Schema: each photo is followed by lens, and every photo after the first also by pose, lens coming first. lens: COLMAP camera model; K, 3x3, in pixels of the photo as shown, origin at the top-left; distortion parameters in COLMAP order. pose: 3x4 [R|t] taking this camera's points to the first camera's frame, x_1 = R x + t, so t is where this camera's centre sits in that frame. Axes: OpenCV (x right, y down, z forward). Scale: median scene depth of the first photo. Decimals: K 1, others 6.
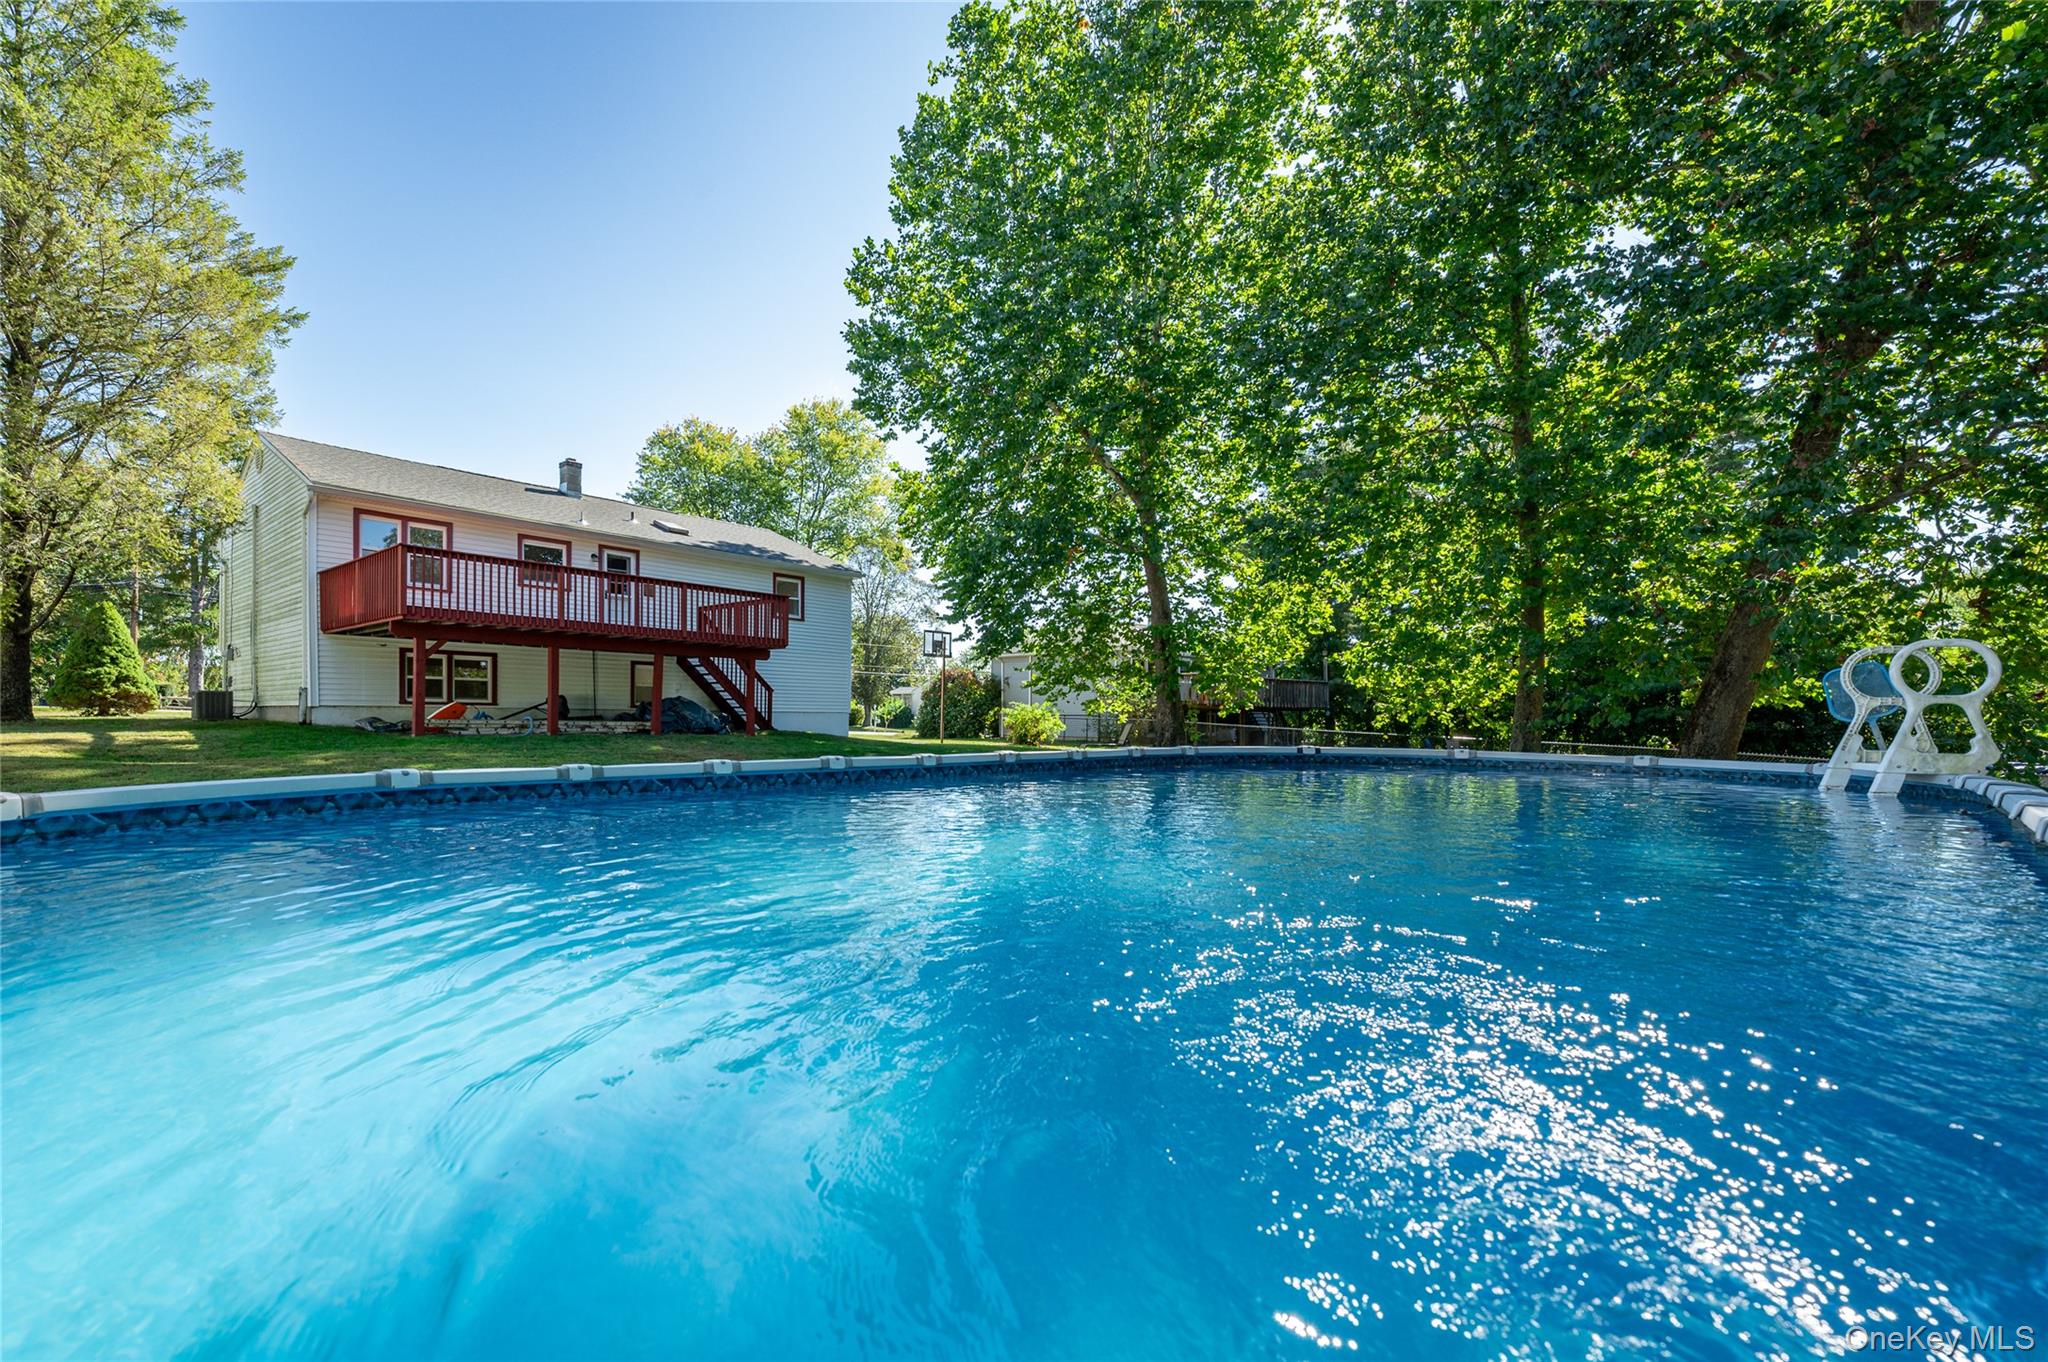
lens RADIAL K [[916.5, 0, 1023.1], [0, 916.5, 769.3], [0, 0, 1]] dist [0.001714, 0.000485]
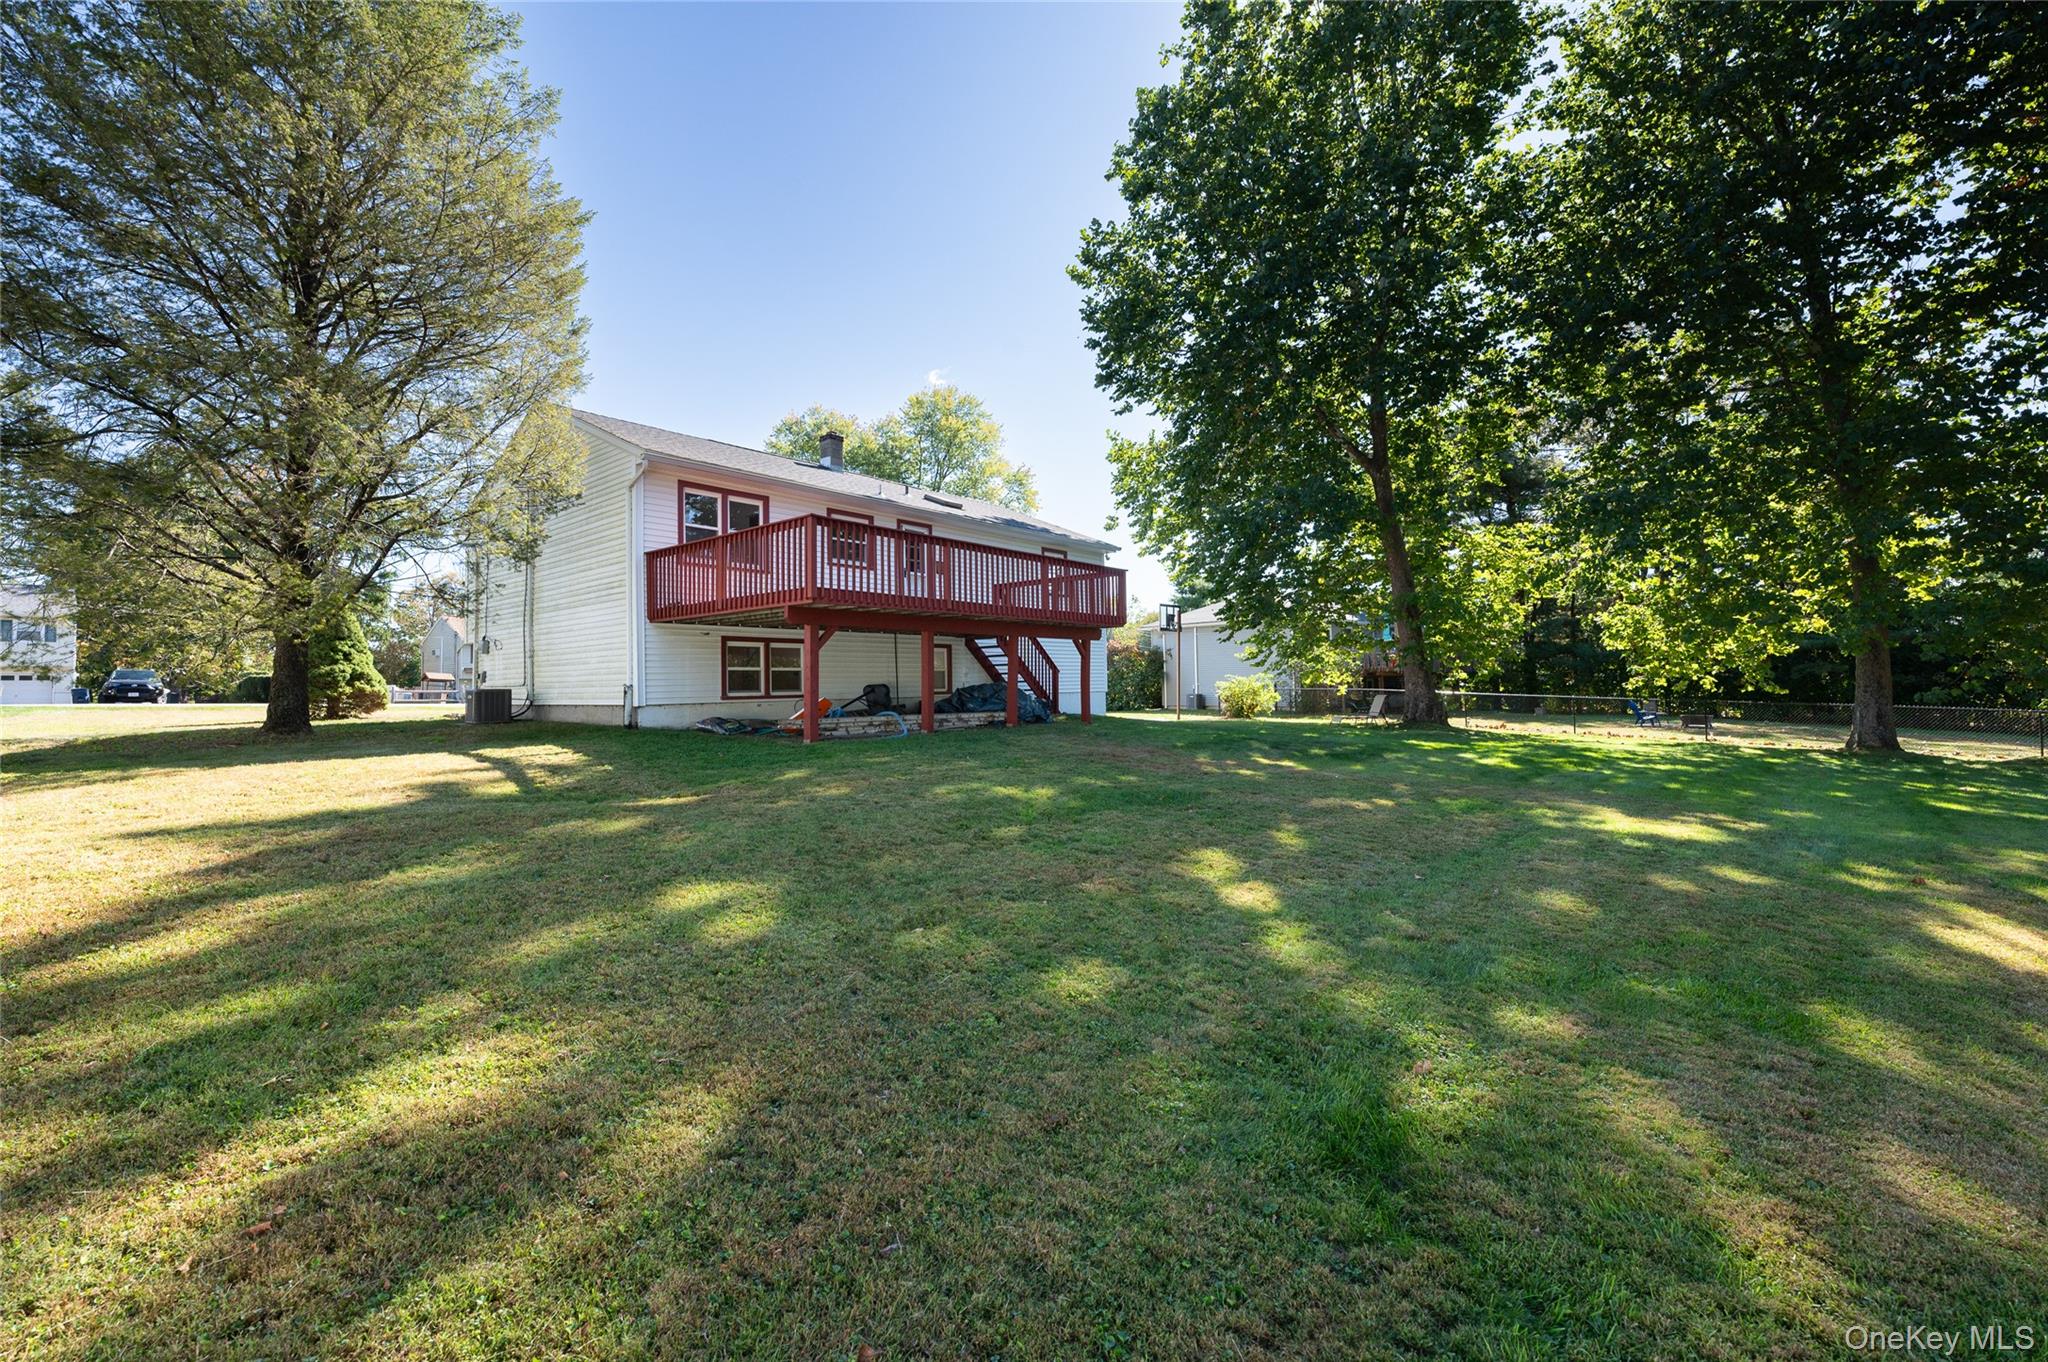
lens RADIAL K [[816.5, 0, 1024.0], [0, 816.5, 681.0], [0, 0, 1]] dist [-0.000546, 0.000076]
pose [[0.998964, -0.025099, 0.037962, -0.367214], [0.027107, 0.998208, -0.053342, -0.034794], [-0.036556, 0.054316, 0.997854, 0.182289]]
